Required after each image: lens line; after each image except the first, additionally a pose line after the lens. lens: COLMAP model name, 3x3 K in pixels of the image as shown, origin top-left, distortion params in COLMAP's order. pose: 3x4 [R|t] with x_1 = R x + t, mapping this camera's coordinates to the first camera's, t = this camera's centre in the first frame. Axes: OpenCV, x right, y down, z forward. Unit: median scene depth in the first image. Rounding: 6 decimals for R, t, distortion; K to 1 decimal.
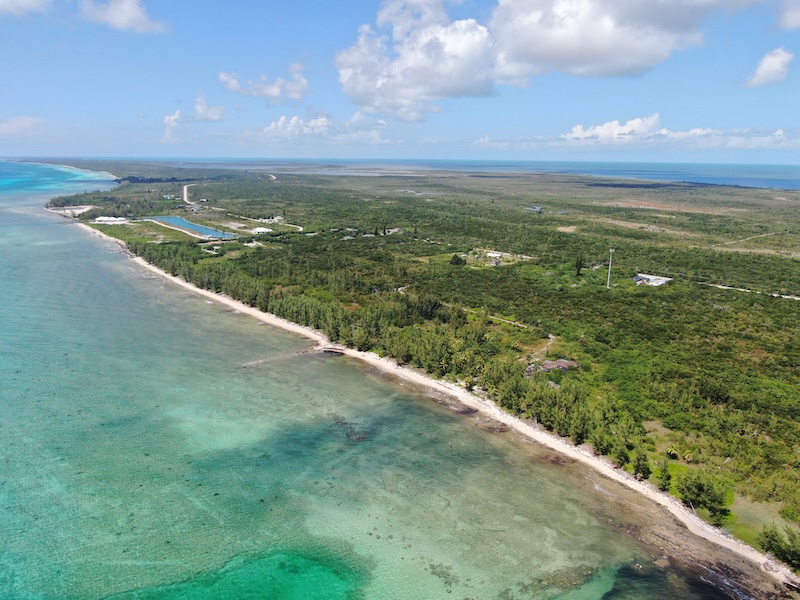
lens RADIAL K [[575.4, 0, 400.0], [0, 575.4, 300.0], [0, 0, 1]] dist [-0.013952, 0.003584]
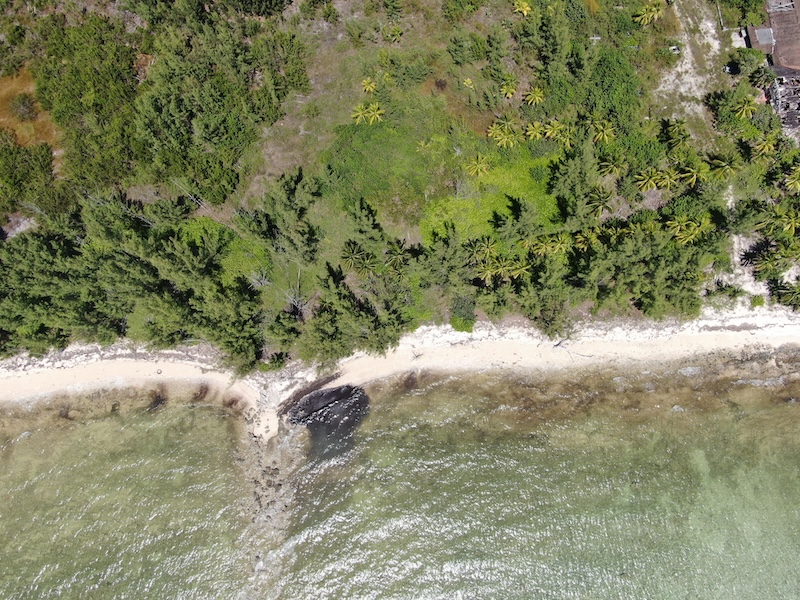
lens RADIAL K [[575.4, 0, 400.0], [0, 575.4, 300.0], [0, 0, 1]] dist [-0.013952, 0.003584]
pose [[0.628743, -0.760516, 0.162165, -0.089602], [0.197394, 0.357806, 0.912694, -0.204323], [-0.752142, -0.541840, 0.375089, 0.813440]]
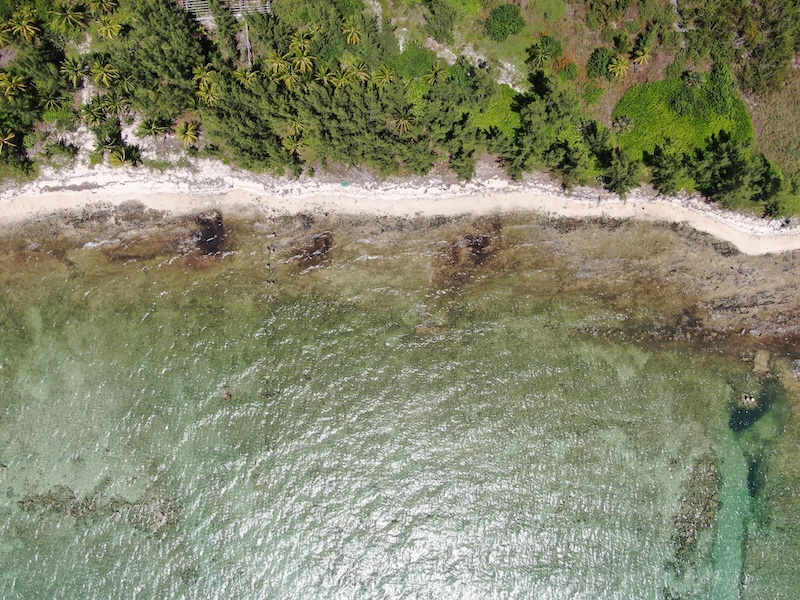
lens RADIAL K [[575.4, 0, 400.0], [0, 575.4, 300.0], [0, 0, 1]] dist [-0.013952, 0.003584]
pose [[0.596102, -0.802416, 0.028127, 0.109240], [0.210922, 0.190300, 0.958800, -0.129105], [-0.774709, -0.565610, 0.282686, 0.528520]]
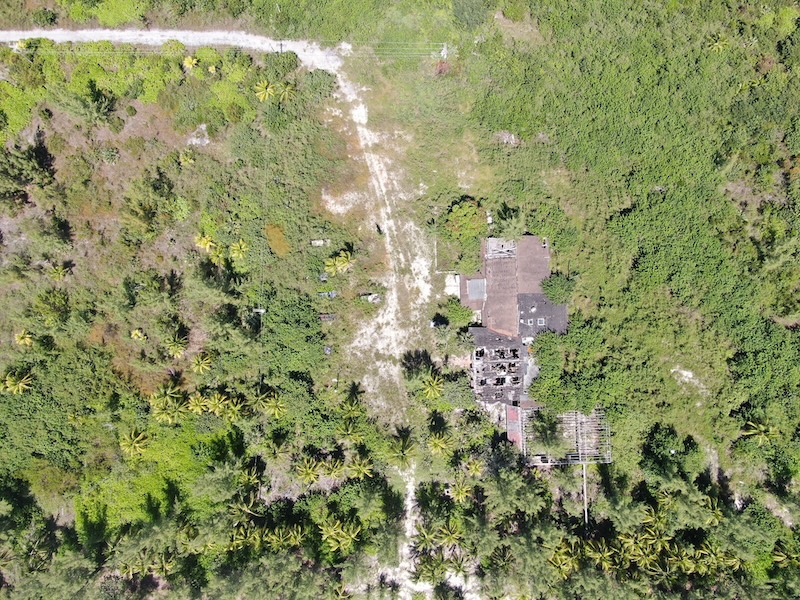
lens RADIAL K [[575.4, 0, 400.0], [0, 575.4, 300.0], [0, 0, 1]] dist [-0.013952, 0.003584]
pose [[0.654312, -0.755799, 0.025364, 0.184660], [0.194063, 0.200232, 0.960337, -0.201371], [-0.730901, -0.623438, 0.277686, 0.805126]]
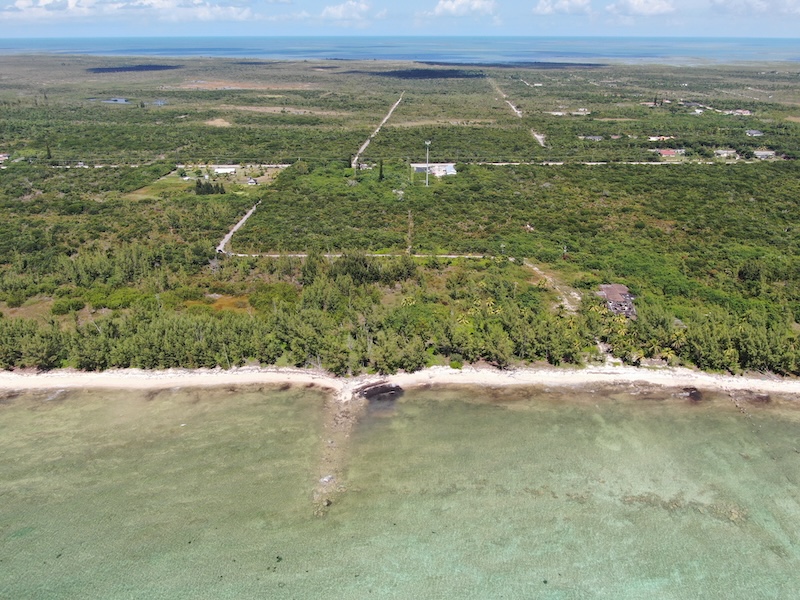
lens RADIAL K [[575.4, 0, 400.0], [0, 575.4, 300.0], [0, 0, 1]] dist [-0.013952, 0.003584]
pose [[0.673196, -0.322617, 0.665376, -0.423287], [0.187256, 0.944856, 0.268669, -0.137474], [-0.715361, -0.056271, 0.696485, 0.543743]]
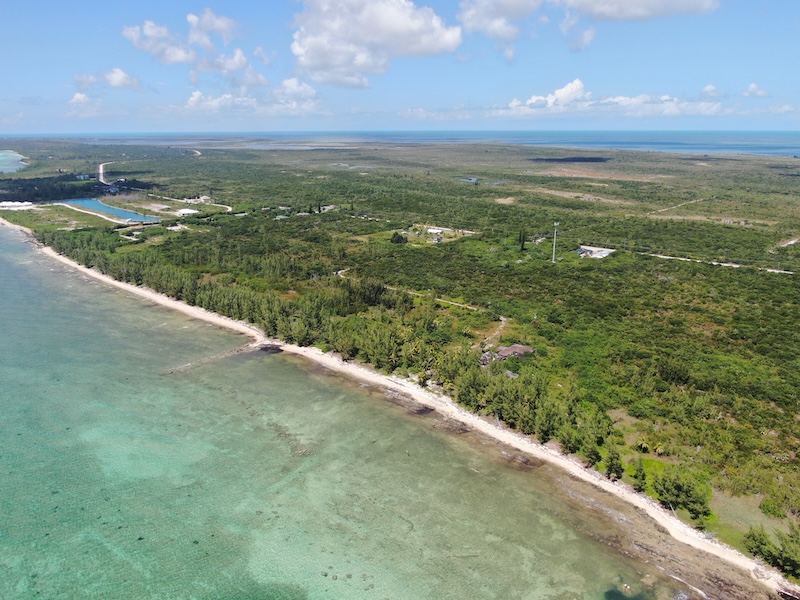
lens RADIAL K [[575.4, 0, 400.0], [0, 575.4, 300.0], [0, 0, 1]] dist [-0.013952, 0.003584]
pose [[0.993230, -0.046939, 0.106260, -0.006006], [0.041960, 0.997936, 0.048618, -0.020963], [-0.108323, -0.043830, 0.993149, 0.070438]]
